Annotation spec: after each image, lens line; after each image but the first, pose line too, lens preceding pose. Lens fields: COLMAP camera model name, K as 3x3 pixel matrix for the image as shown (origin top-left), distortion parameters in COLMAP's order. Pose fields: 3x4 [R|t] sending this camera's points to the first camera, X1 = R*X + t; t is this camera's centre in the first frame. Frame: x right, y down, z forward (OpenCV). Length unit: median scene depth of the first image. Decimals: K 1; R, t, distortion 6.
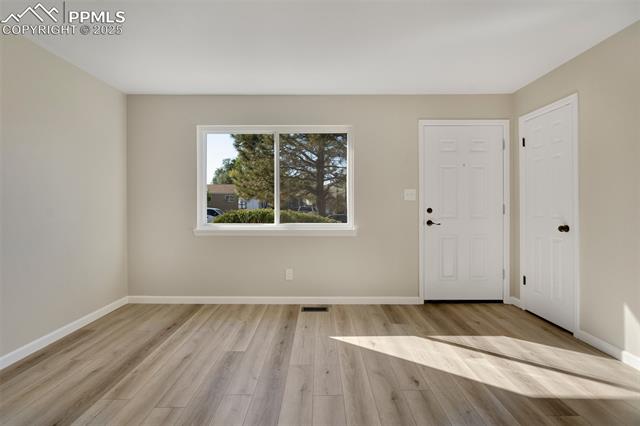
lens RADIAL K [[299.3, 0, 318.0], [0, 299.3, 203.2], [0, 0, 1]] dist [0.000705, 0.000308]
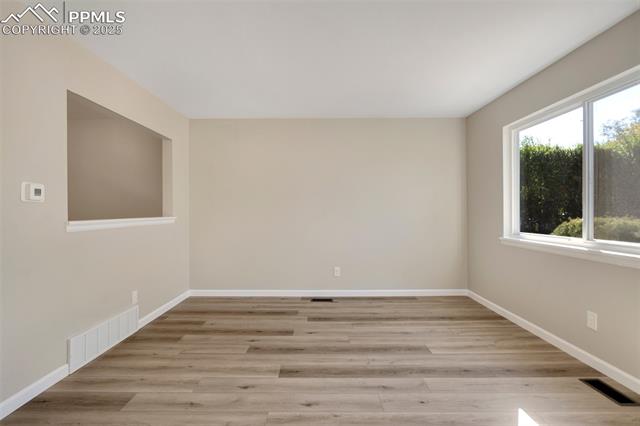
lens RADIAL K [[303.7, 0, 317.1], [0, 303.7, 211.5], [0, 0, 1]] dist [-0.000504, -0.000007]
pose [[-0.000031, -0.000862, -1.000000, 0.583757], [0.004595, 0.999989, -0.000862, 0.004132], [0.999989, -0.004595, -0.000027, 0.442682]]
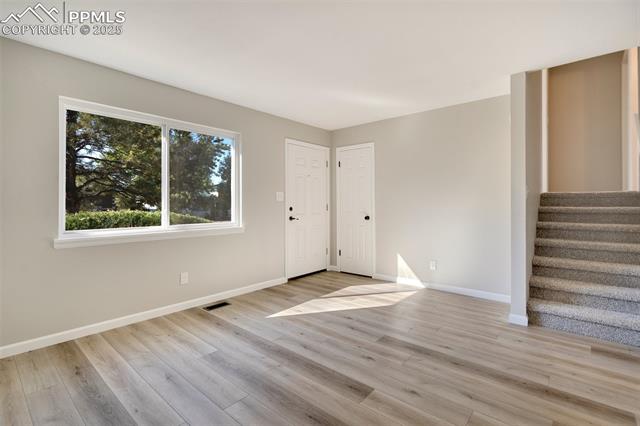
lens RADIAL K [[302.5, 0, 316.9], [0, 302.5, 203.5], [0, 0, 1]] dist [-0.001742, -0.000353]
pose [[0.650826, 0.000804, 0.759227, -0.584841], [-0.001192, 0.999999, -0.000037, 0.000423], [-0.759226, -0.000881, 0.650826, 0.062419]]
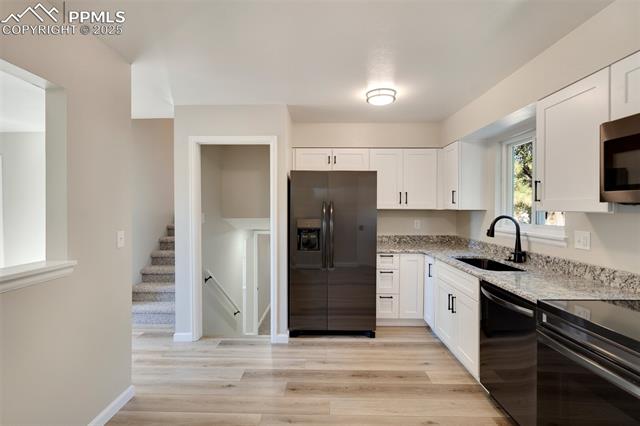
lens RADIAL K [[299.8, 0, 319.0], [0, 299.8, 212.2], [0, 0, 1]] dist [0.000805, 0.000415]
pose [[0.014568, -0.014856, 0.999784, -0.573250], [0.001901, 0.999888, 0.014830, -0.066285], [-0.999892, 0.001684, 0.014595, -0.570883]]
